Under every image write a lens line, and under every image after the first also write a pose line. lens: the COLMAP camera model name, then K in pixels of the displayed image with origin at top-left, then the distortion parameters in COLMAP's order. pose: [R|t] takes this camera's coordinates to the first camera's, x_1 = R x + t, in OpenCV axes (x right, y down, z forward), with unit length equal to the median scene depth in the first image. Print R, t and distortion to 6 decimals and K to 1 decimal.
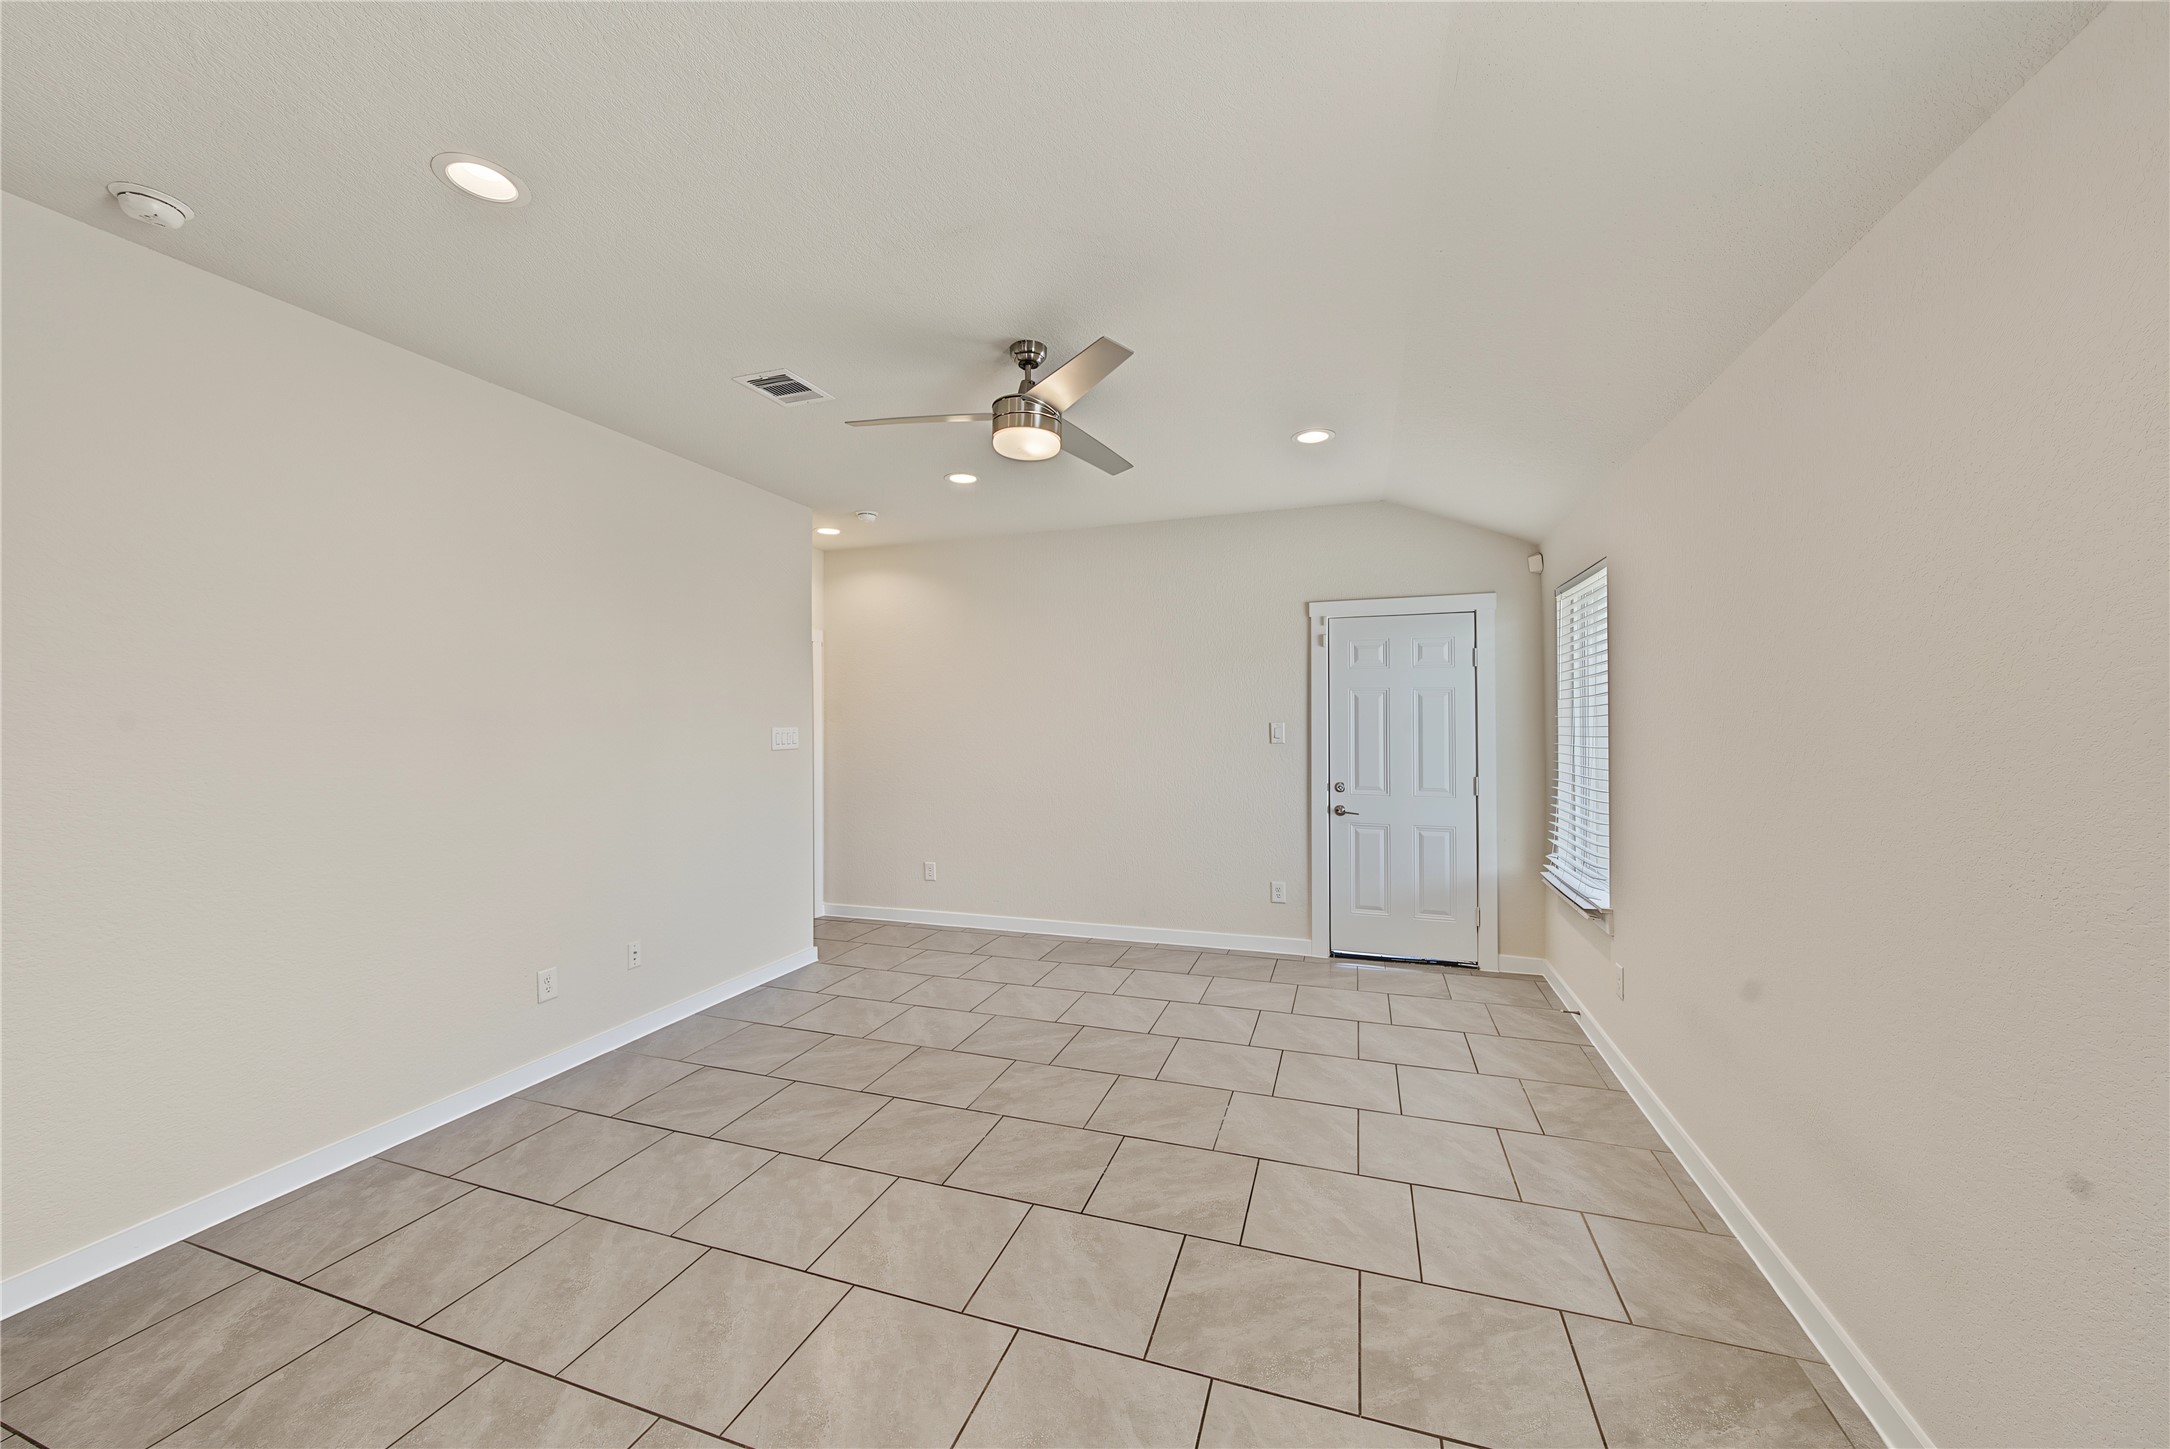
lens RADIAL K [[797.3, 0, 1096.1], [0, 797.3, 719.0], [0, 0, 1]] dist [-0.006788, 0.000409]
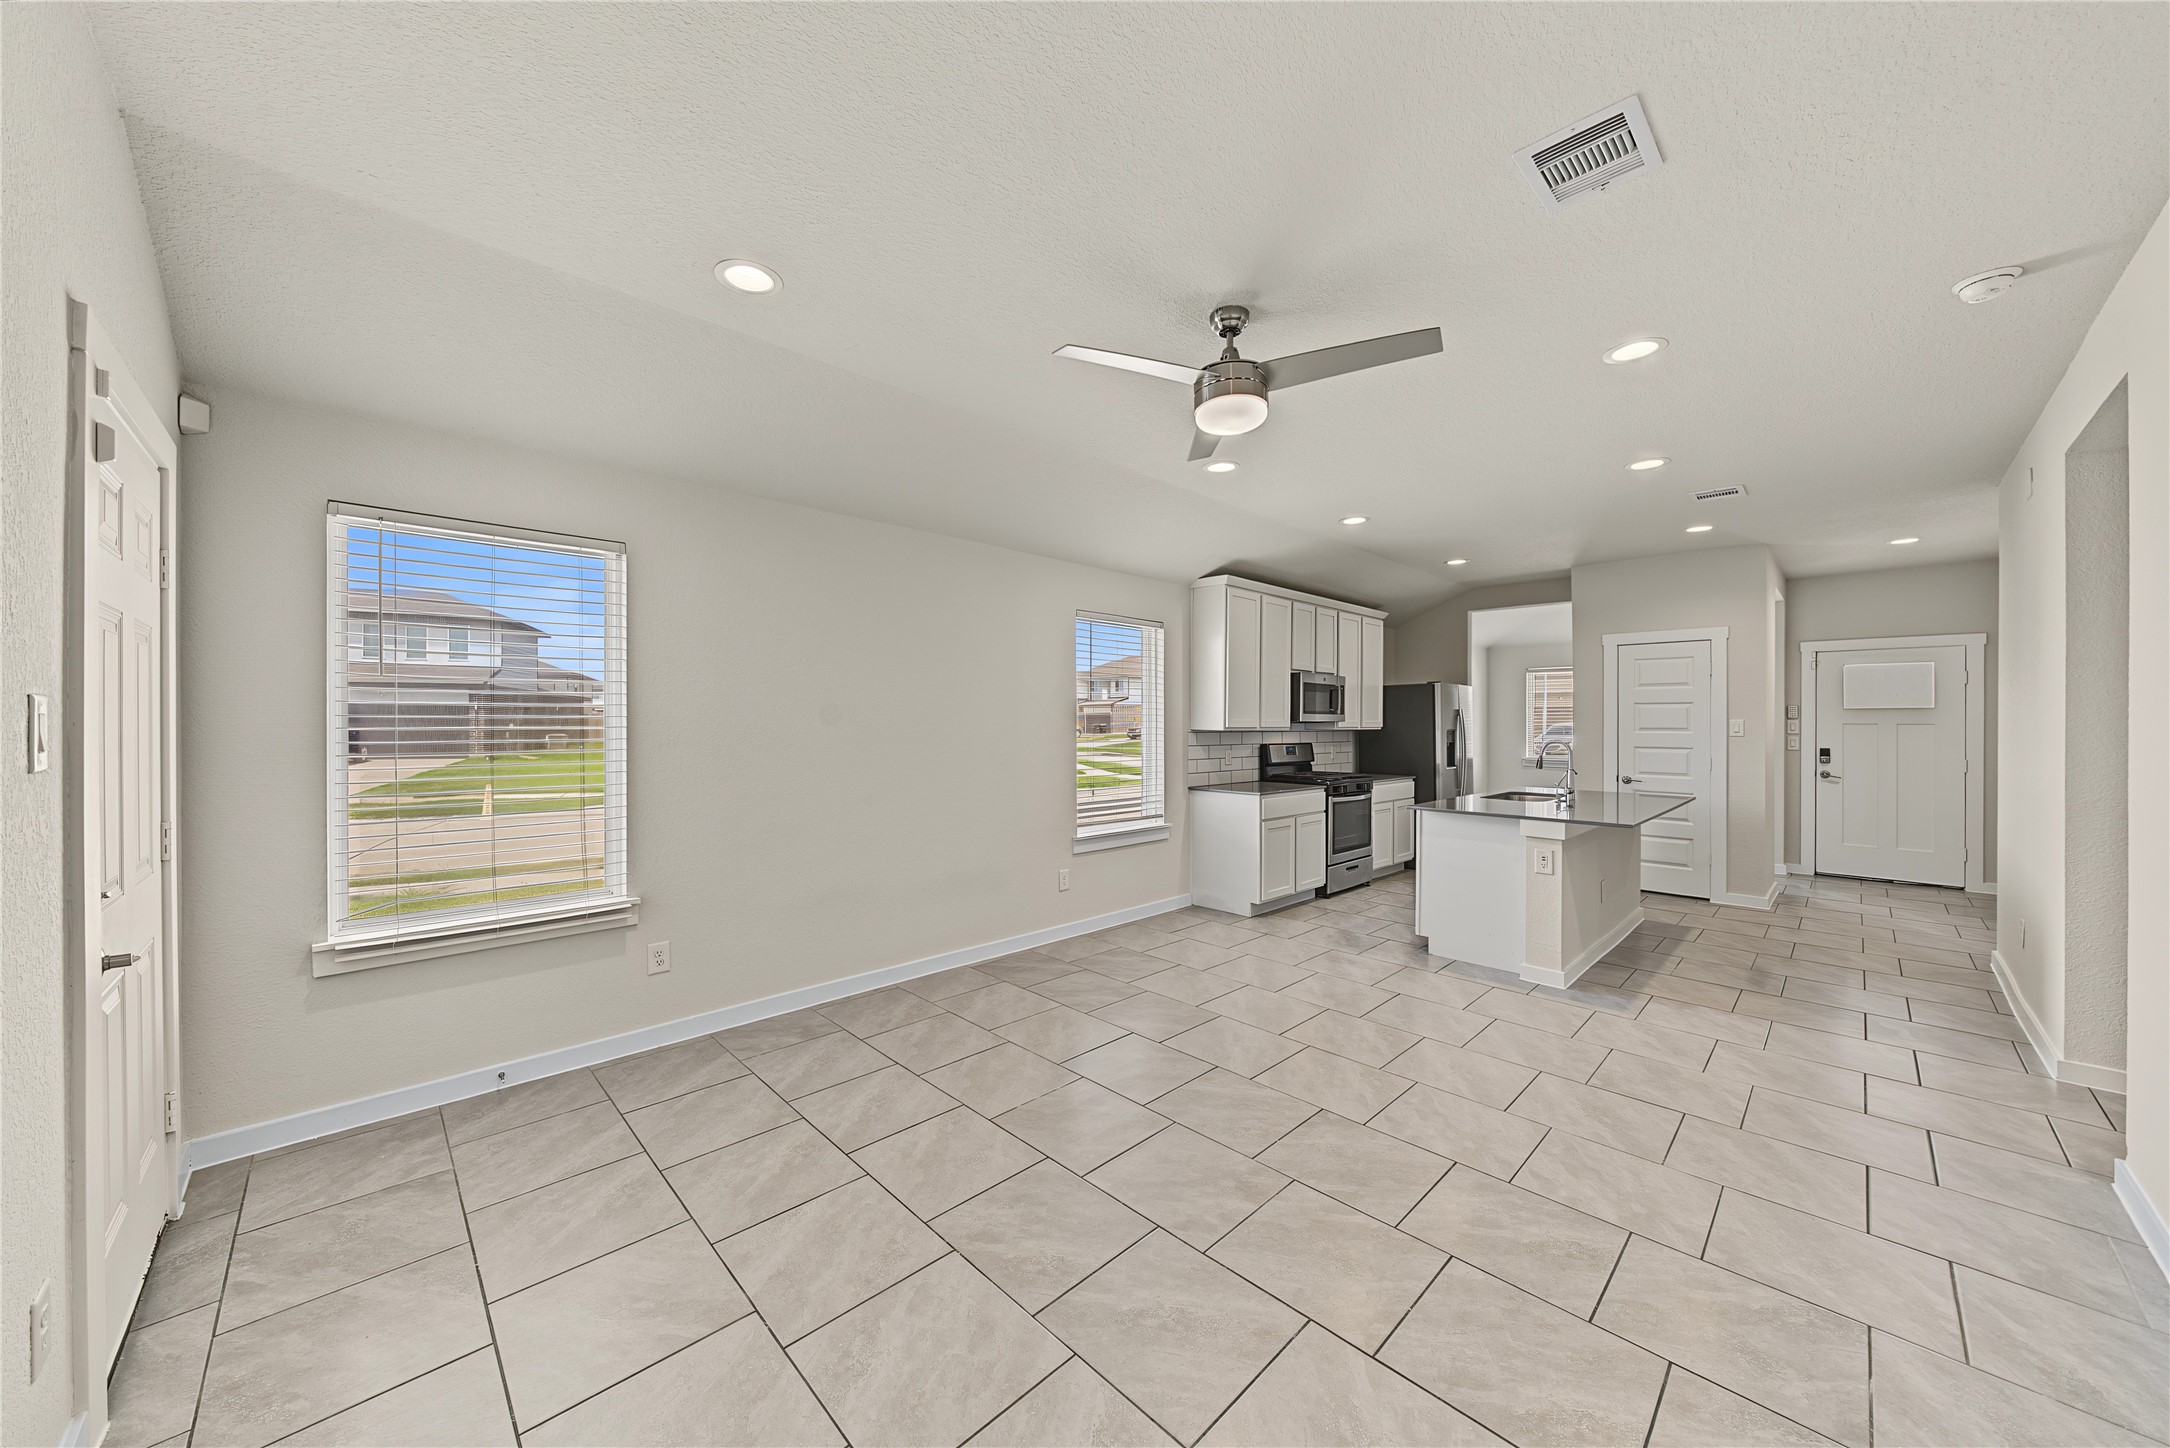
lens RADIAL K [[760.0, 0, 1098.1], [0, 760.0, 717.7], [0, 0, 1]] dist [0.000384, -0.000178]
pose [[-0.893500, 0.003302, 0.449051, -0.232680], [-0.003551, 0.999890, -0.014419, 0.021385], [-0.449049, -0.014478, -0.893390, 1.247552]]
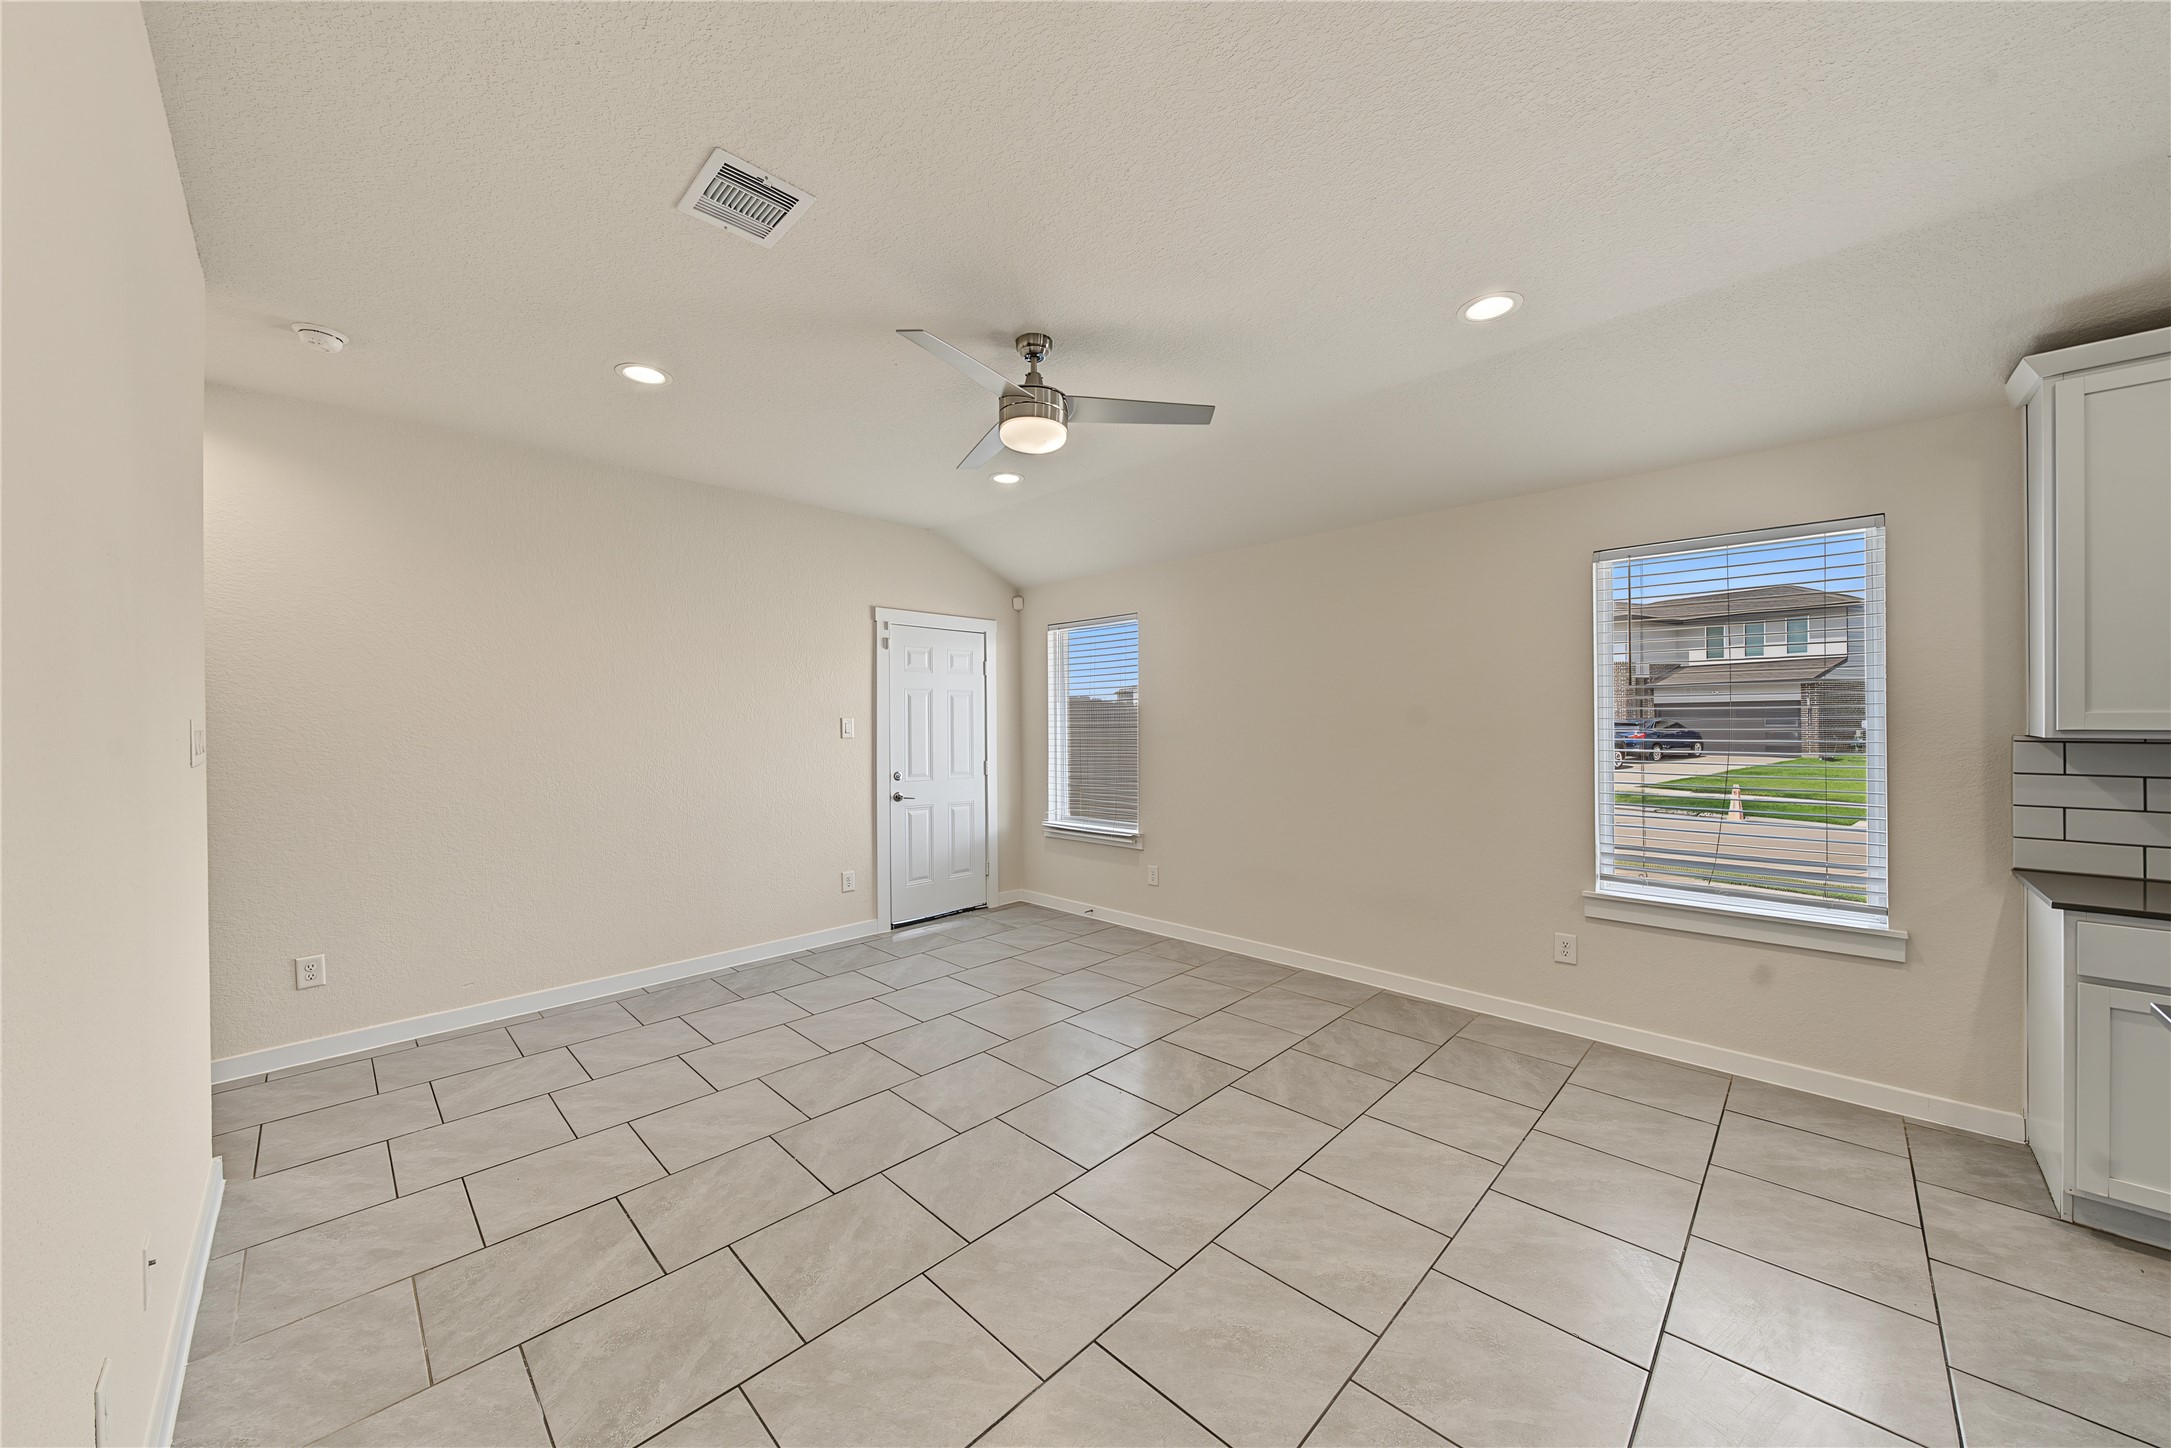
lens RADIAL K [[760.3, 0, 1077.1], [0, 760.3, 721.9], [0, 0, 1]] dist [0.000384, -0.000178]
pose [[0.440903, 0.001447, 0.897554, -0.619360], [-0.000646, 0.999999, -0.001295, 0.012506], [-0.897555, -0.000009, 0.440903, 0.343873]]
